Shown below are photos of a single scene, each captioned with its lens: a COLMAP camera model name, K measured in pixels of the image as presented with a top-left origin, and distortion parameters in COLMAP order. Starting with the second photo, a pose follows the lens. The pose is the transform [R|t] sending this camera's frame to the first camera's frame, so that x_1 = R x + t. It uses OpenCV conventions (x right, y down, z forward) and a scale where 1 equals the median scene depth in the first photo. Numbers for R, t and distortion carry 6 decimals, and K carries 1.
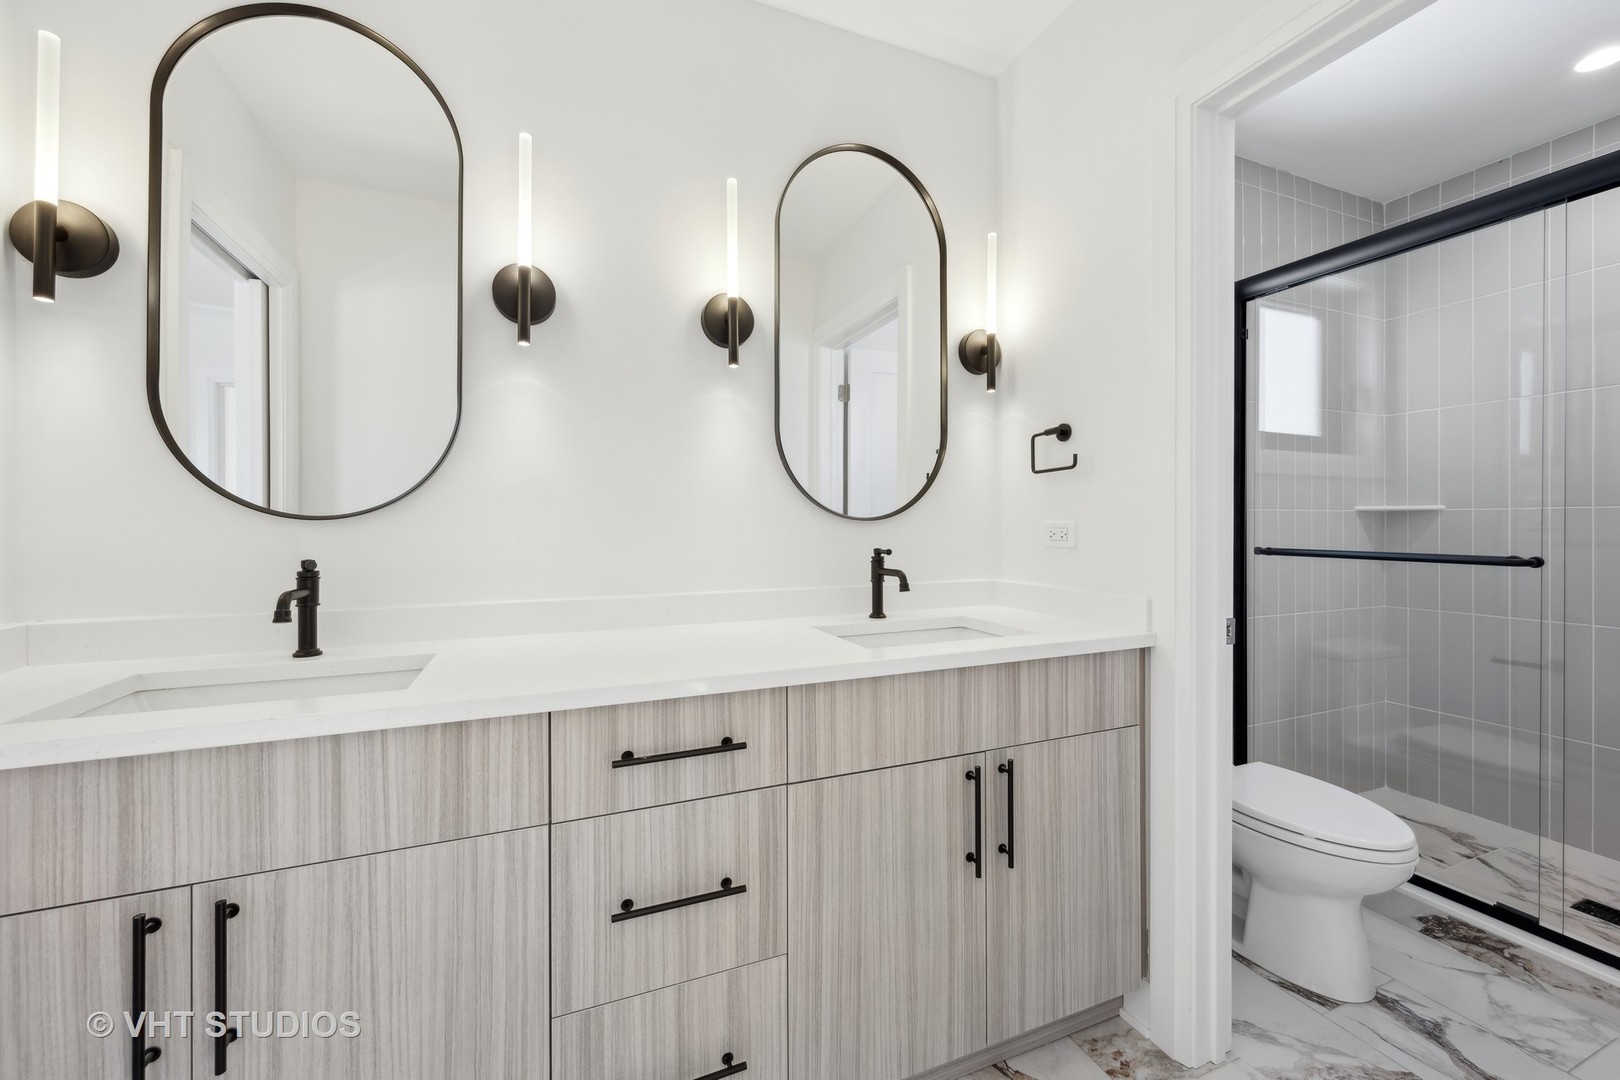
lens RADIAL K [[643.6, 0, 811.1], [0, 643.6, 530.9], [0, 0, 1]] dist [0.001127, 0.000013]
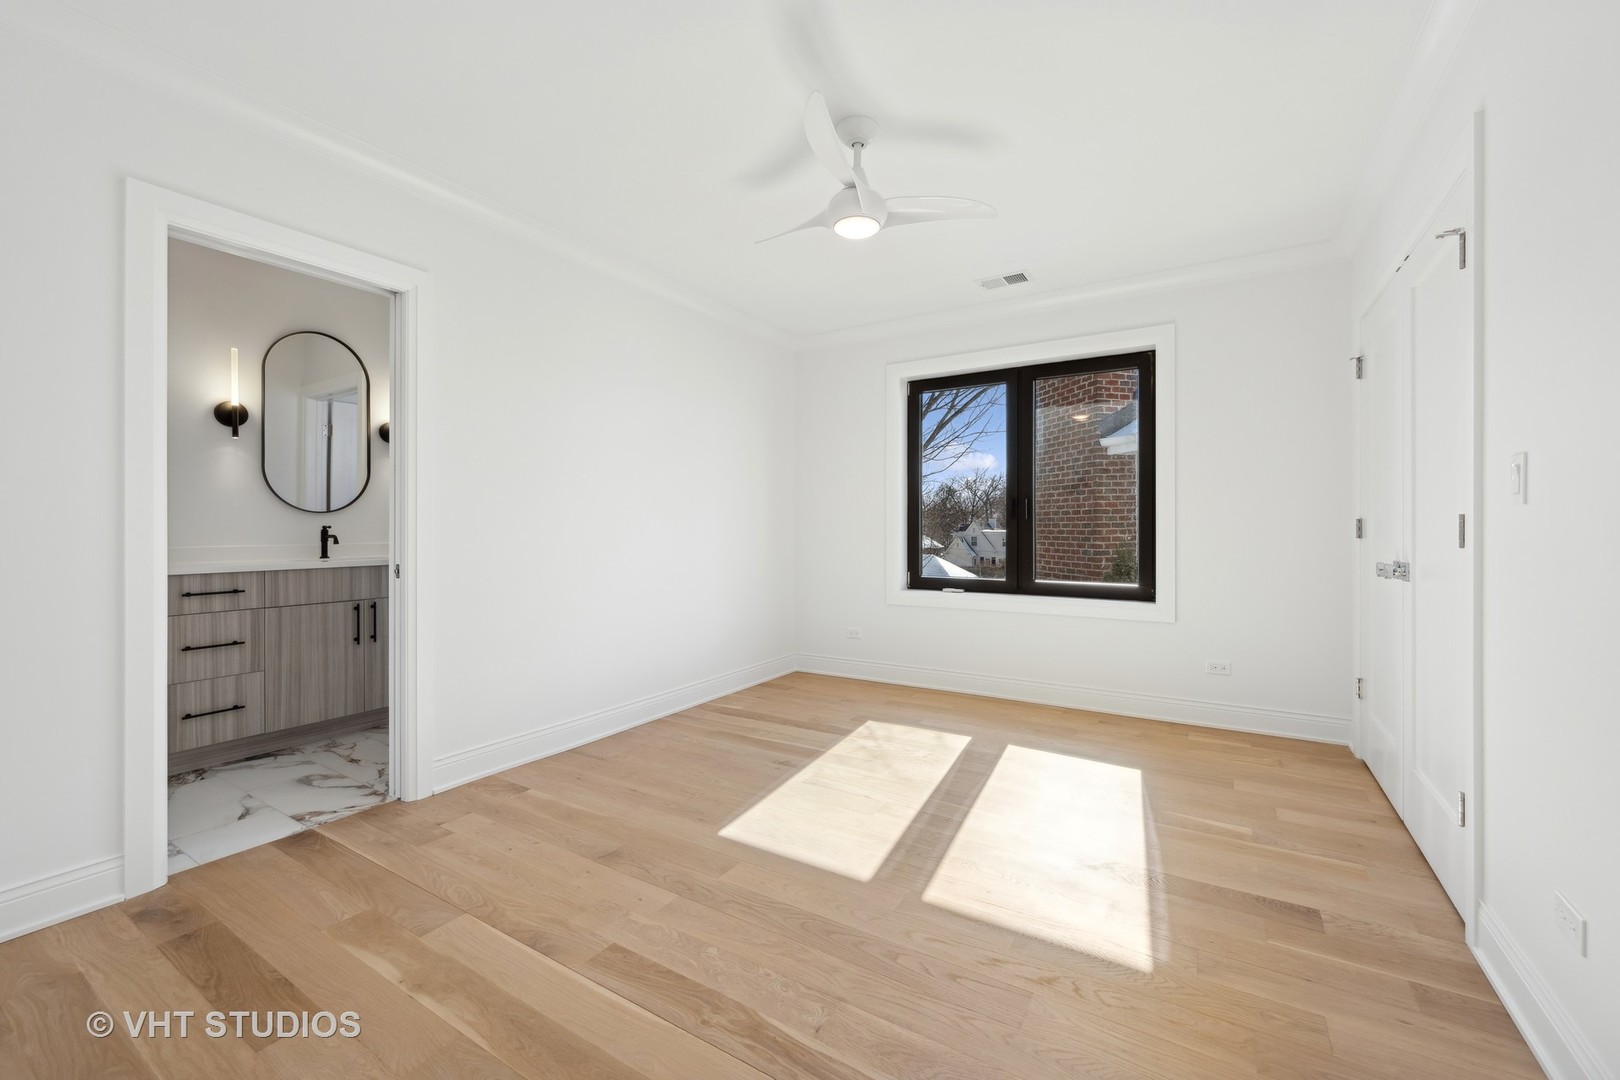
lens RADIAL K [[655.7, 0, 810.0], [0, 655.7, 540.0], [0, 0, 1]] dist [0.000609, -0.000044]
pose [[0.815346, -0.000596, 0.578973, 0.212218], [-0.001311, 0.999995, 0.002876, 0.089354], [-0.578972, -0.003104, 0.815342, -2.307102]]
